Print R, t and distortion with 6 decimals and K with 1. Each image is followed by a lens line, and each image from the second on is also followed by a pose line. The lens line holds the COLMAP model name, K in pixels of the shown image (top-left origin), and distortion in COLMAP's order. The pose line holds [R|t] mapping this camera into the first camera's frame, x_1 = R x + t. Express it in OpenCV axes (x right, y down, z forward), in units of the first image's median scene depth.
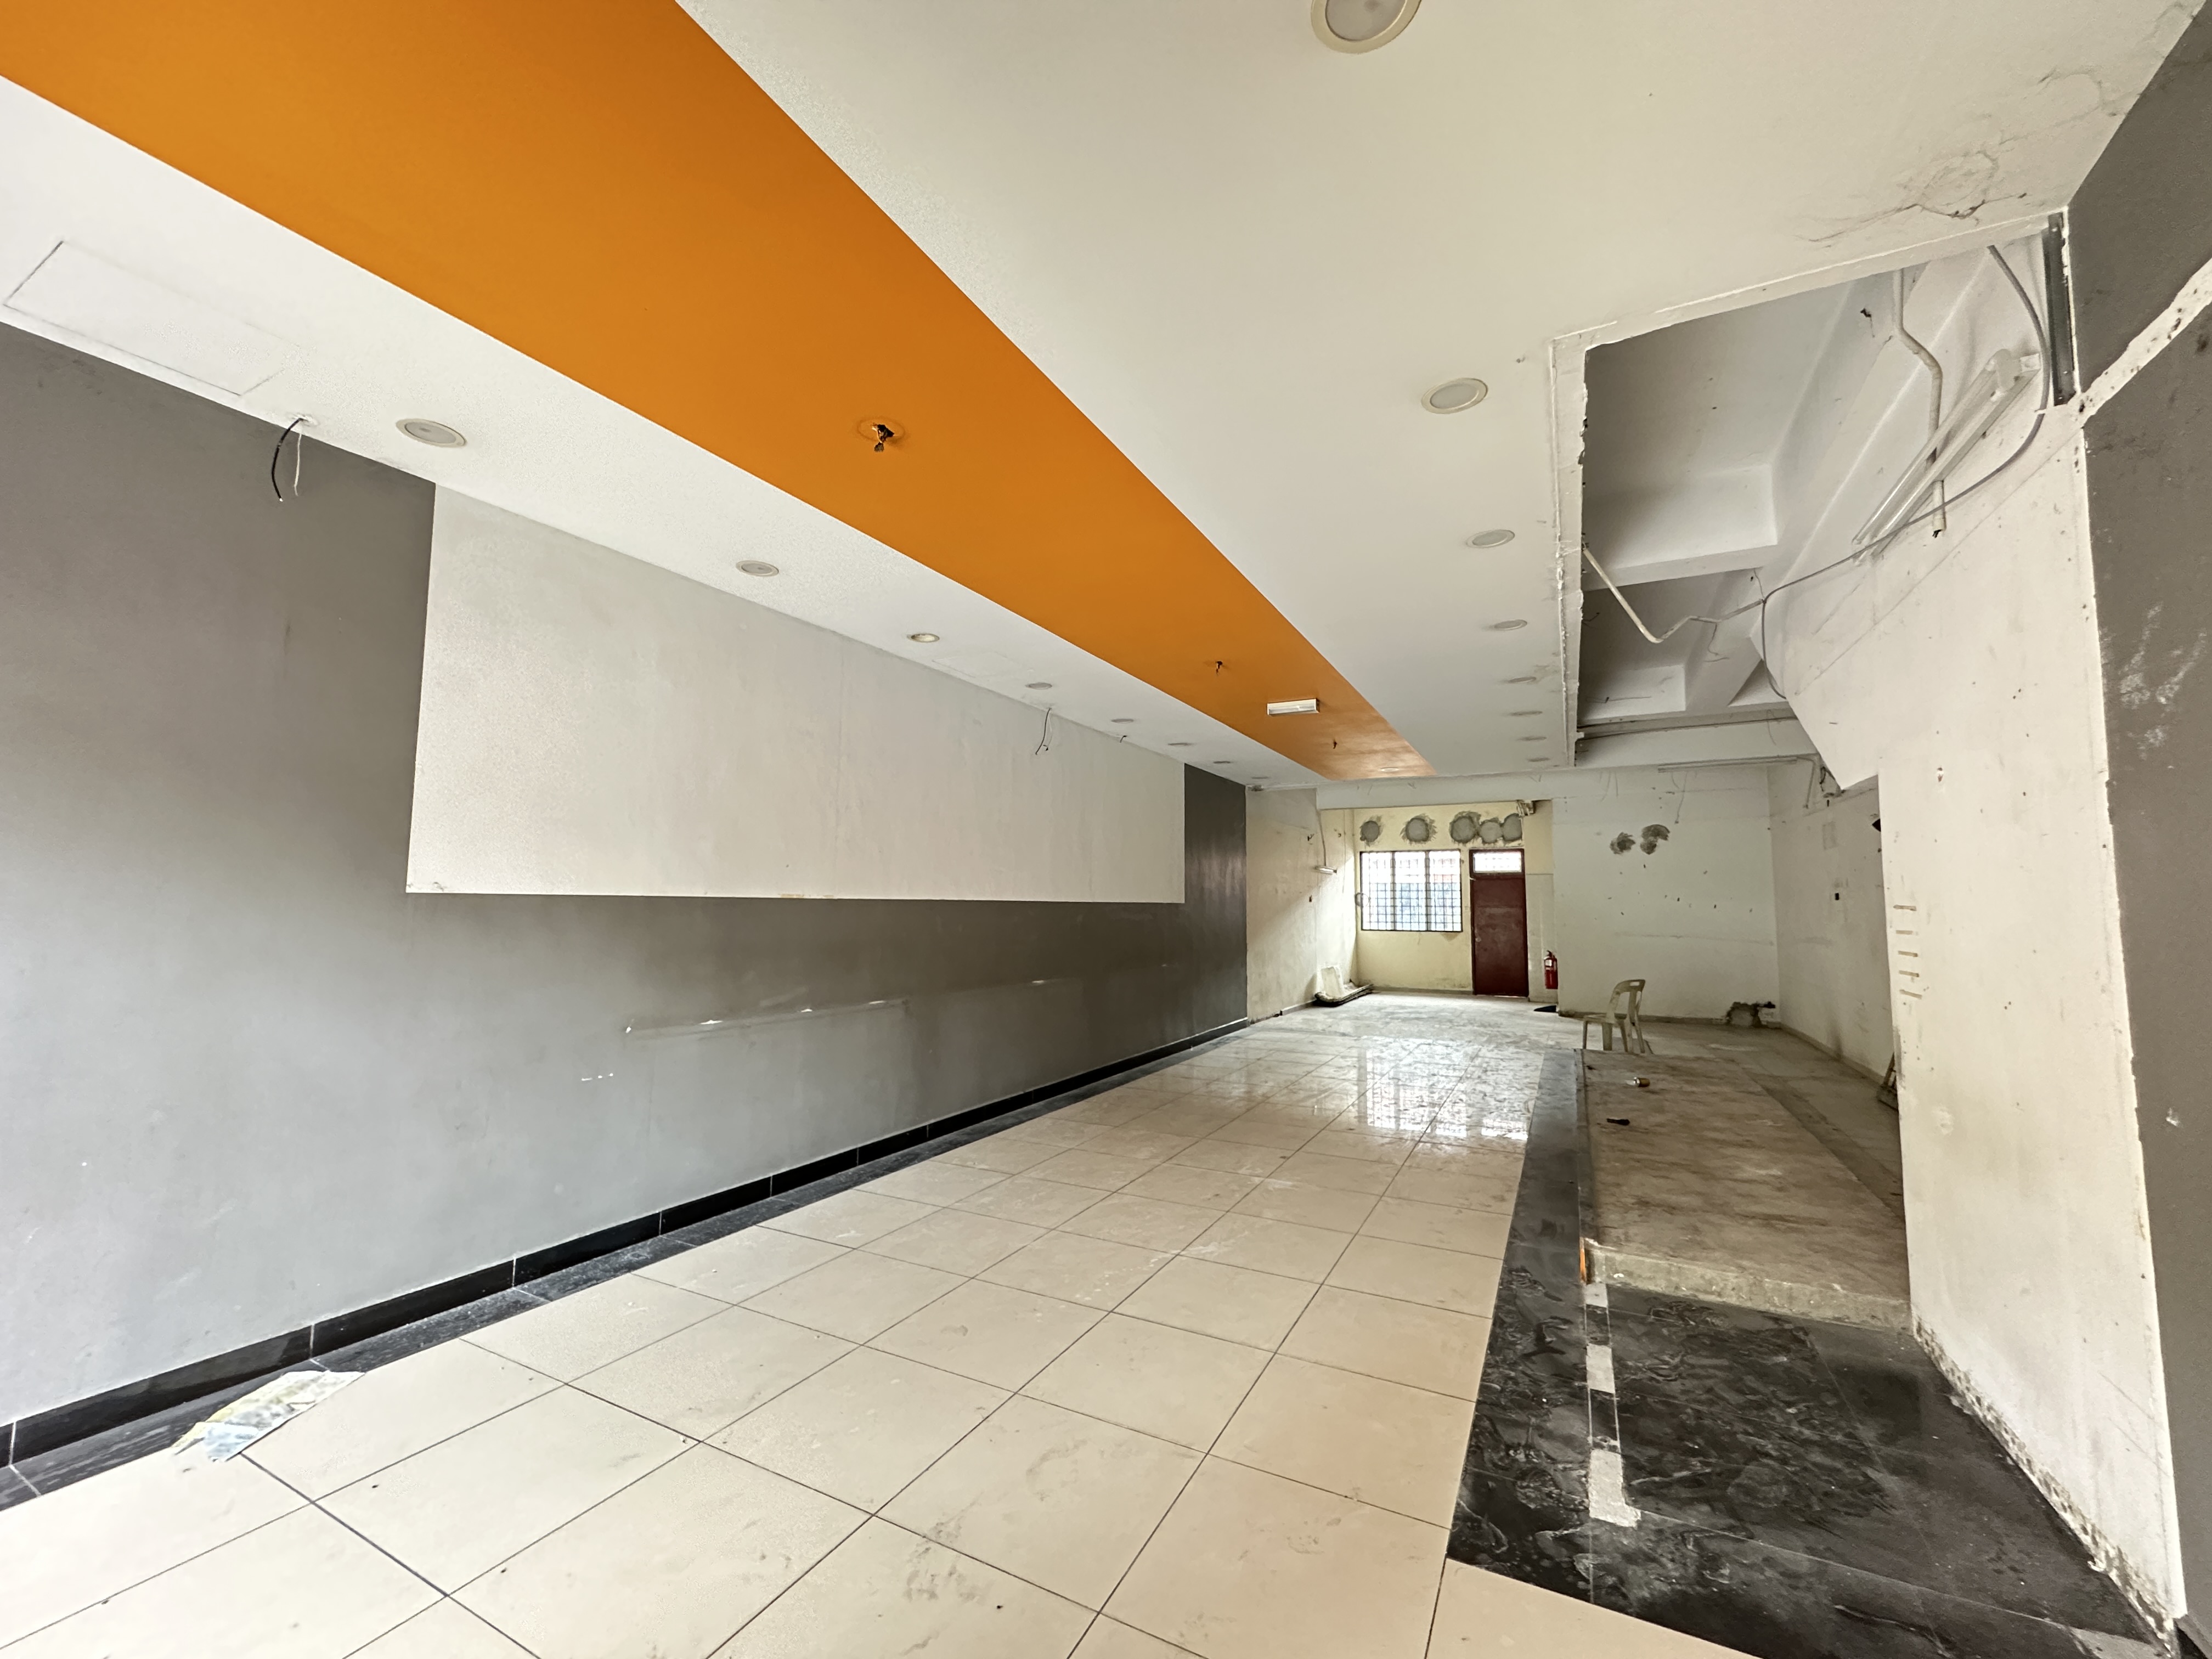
lens RADIAL K [[887.6, 0, 1104.2], [0, 887.6, 831.9], [0, 0, 1]] dist [-0.003042, 0.000252]
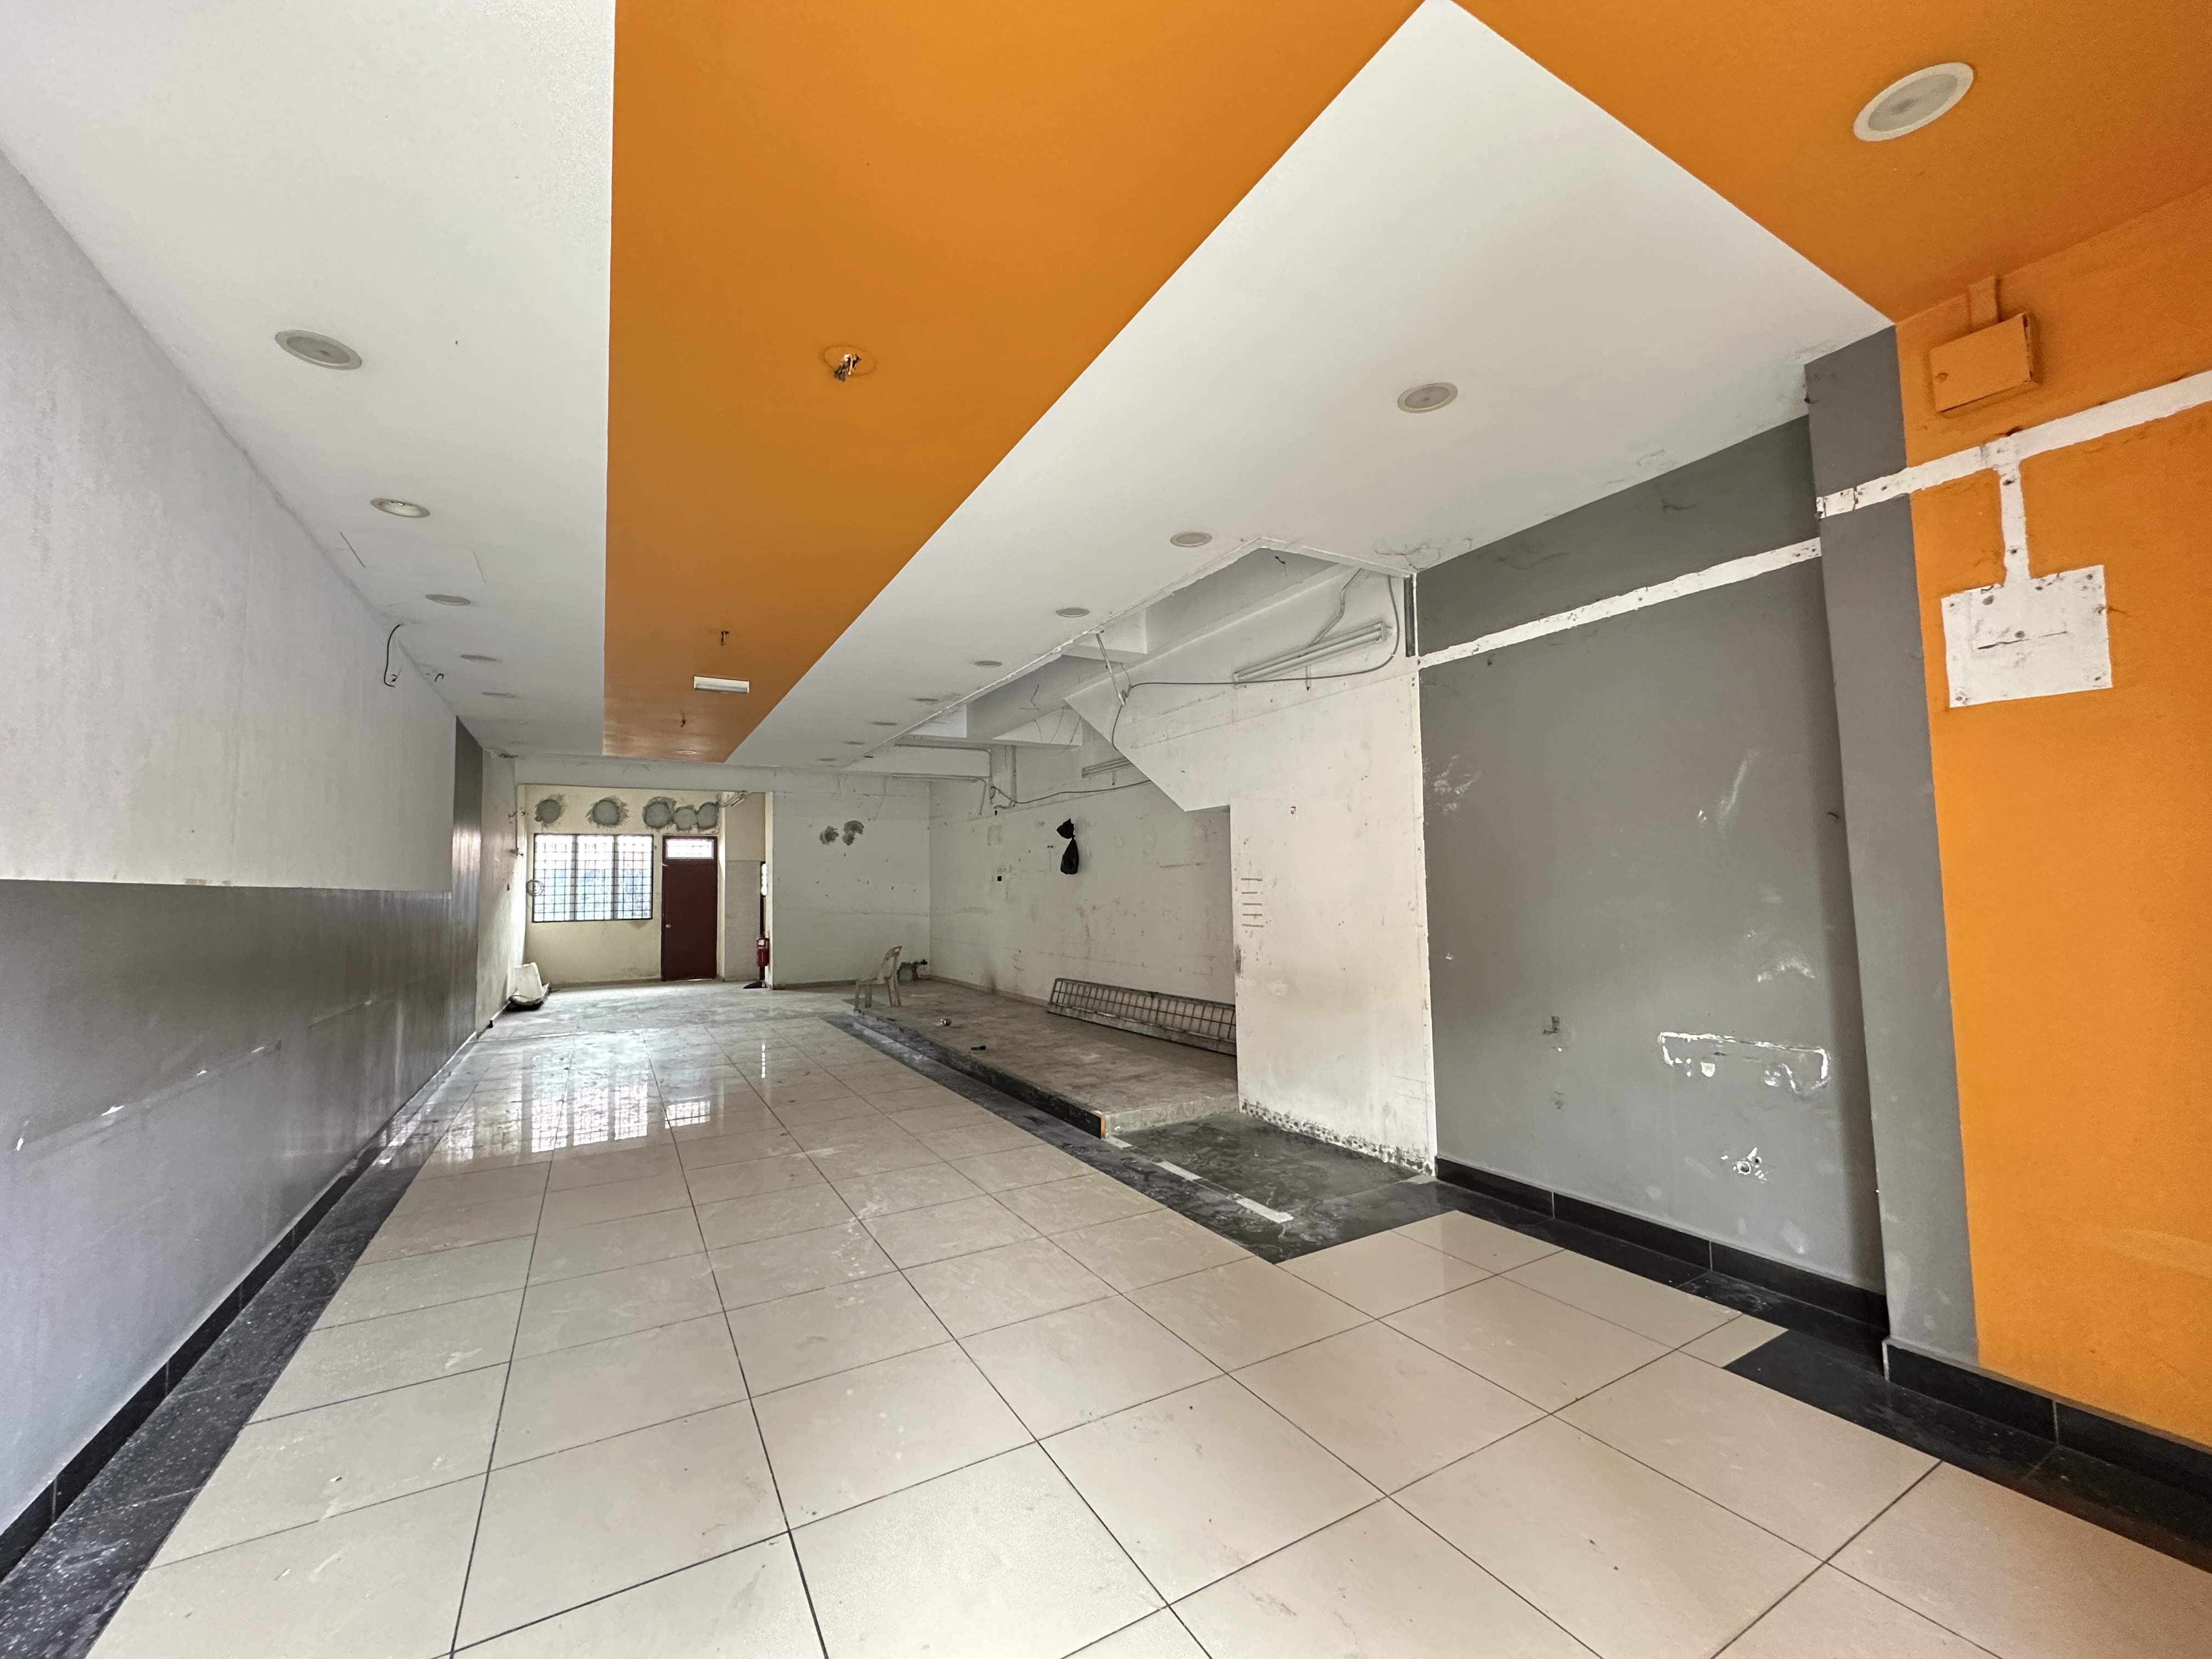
lens RADIAL K [[887.6, 0, 1108.5], [0, 887.6, 830.4], [0, 0, 1]] dist [-0.003042, 0.000252]
pose [[0.532594, 0.039074, 0.845469, -0.442134], [-0.048835, 0.998688, -0.015392, 0.014388], [-0.844961, -0.033090, 0.533803, 0.142411]]
